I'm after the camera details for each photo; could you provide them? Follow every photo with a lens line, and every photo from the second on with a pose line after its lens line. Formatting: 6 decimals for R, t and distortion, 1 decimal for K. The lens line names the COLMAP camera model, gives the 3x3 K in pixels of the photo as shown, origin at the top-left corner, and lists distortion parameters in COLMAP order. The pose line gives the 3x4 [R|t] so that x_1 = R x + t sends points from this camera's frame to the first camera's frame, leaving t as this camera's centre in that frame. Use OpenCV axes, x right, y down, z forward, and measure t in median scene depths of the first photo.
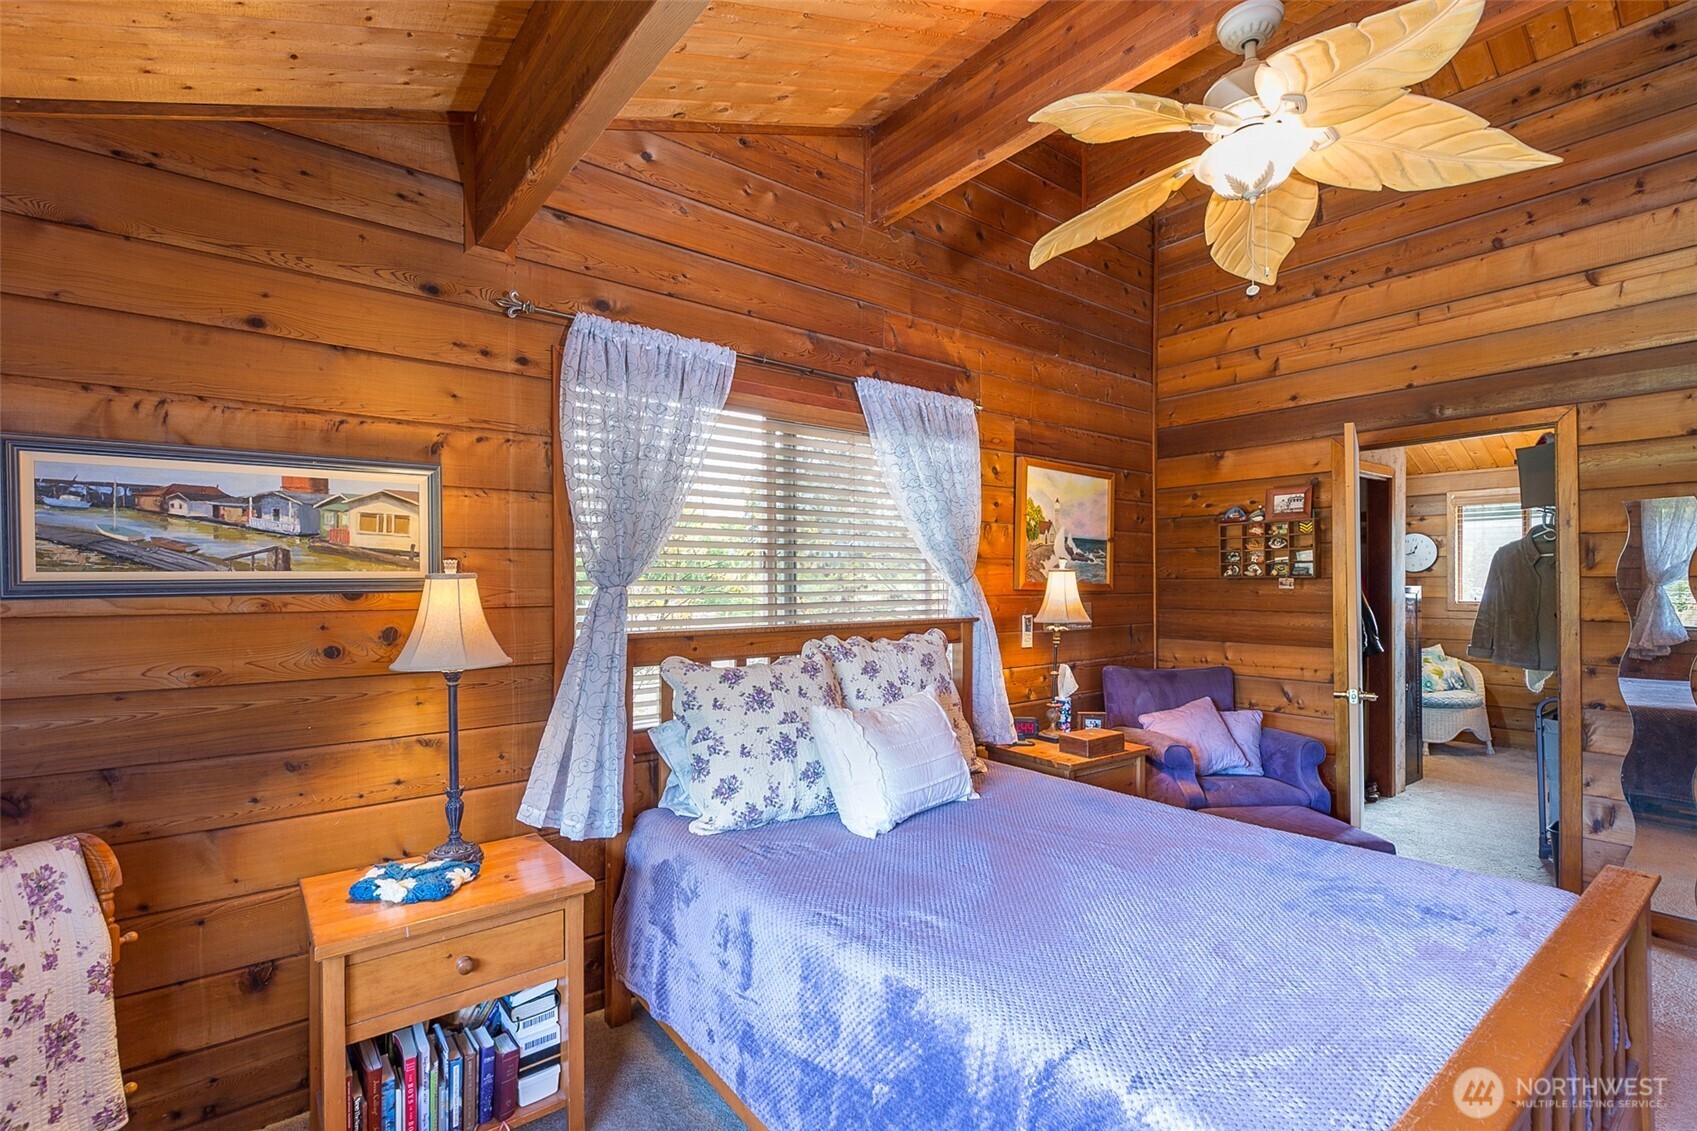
lens RADIAL K [[776.4, 0, 868.3], [0, 776.4, 567.1], [0, 0, 1]] dist [0.000595, -0.005129]
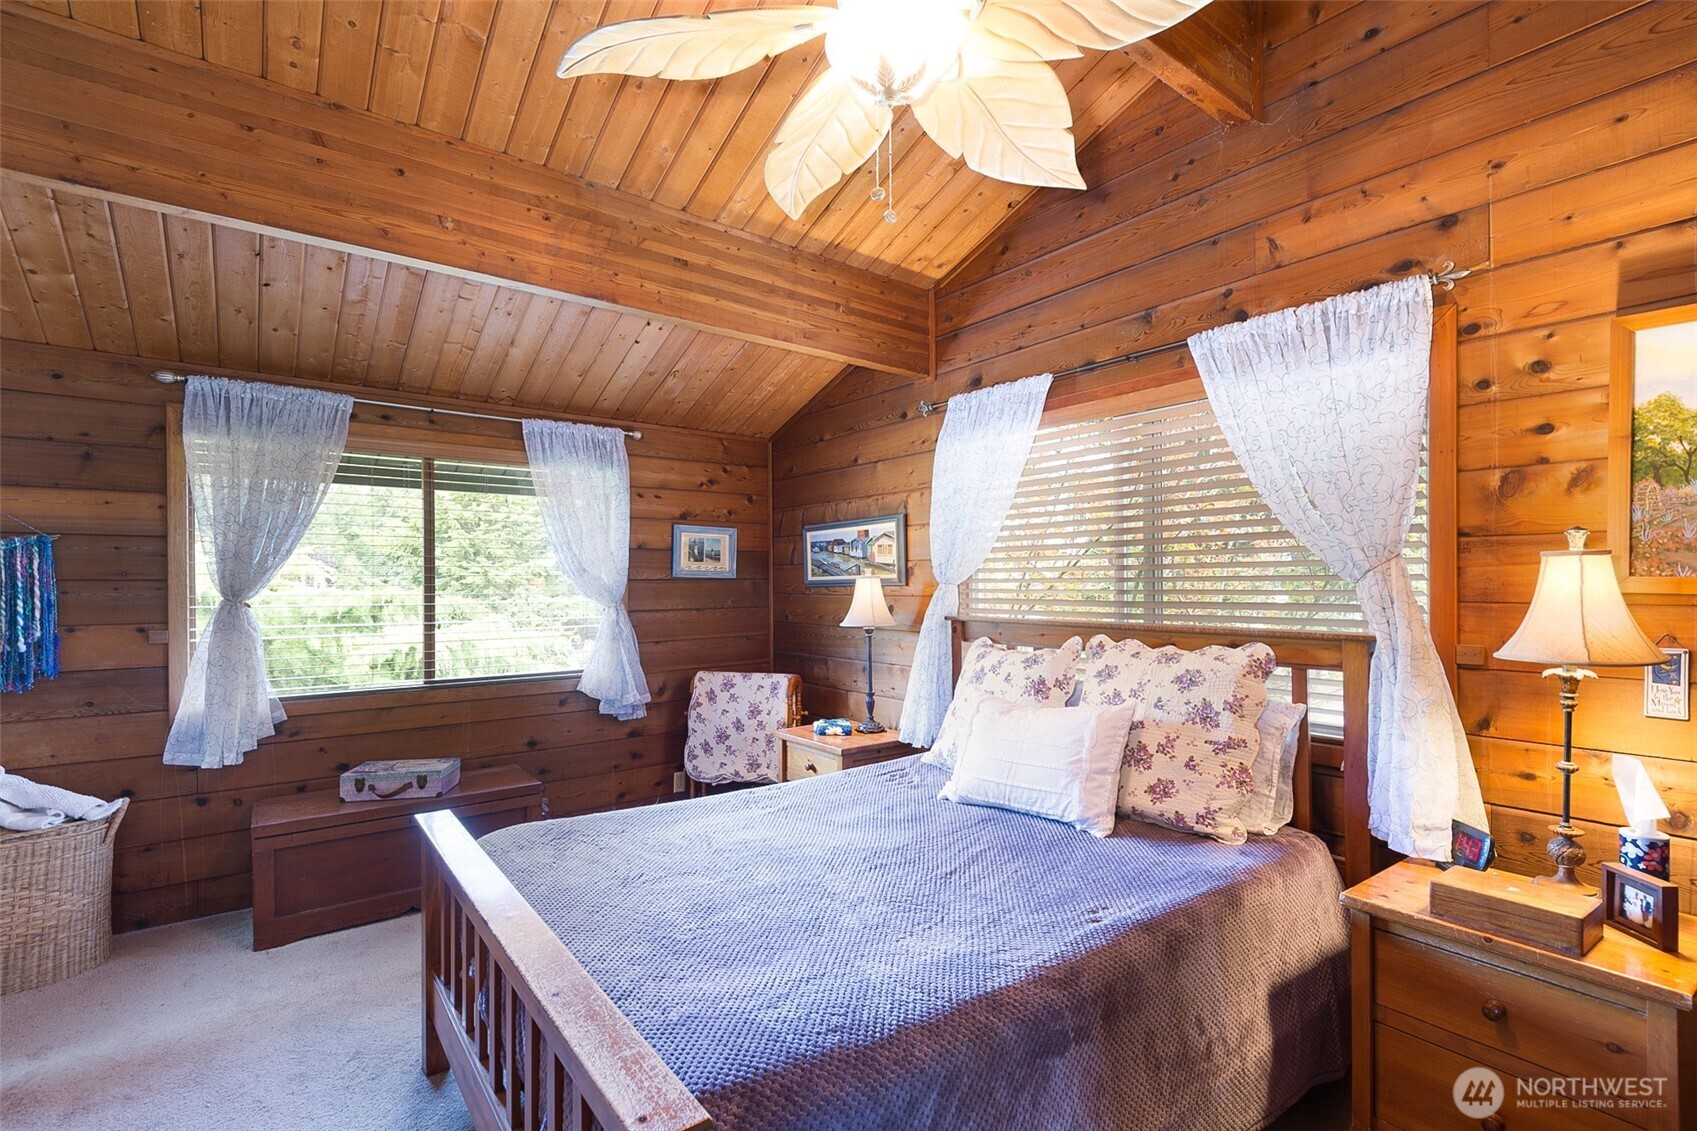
lens RADIAL K [[776.4, 0, 868.3], [0, 776.4, 567.1], [0, 0, 1]] dist [0.000595, -0.005129]
pose [[-0.023403, -0.013078, -0.999641, 1.292722], [0.028512, 0.999499, -0.013744, 0.011801], [0.999319, -0.028824, -0.023018, 1.018290]]
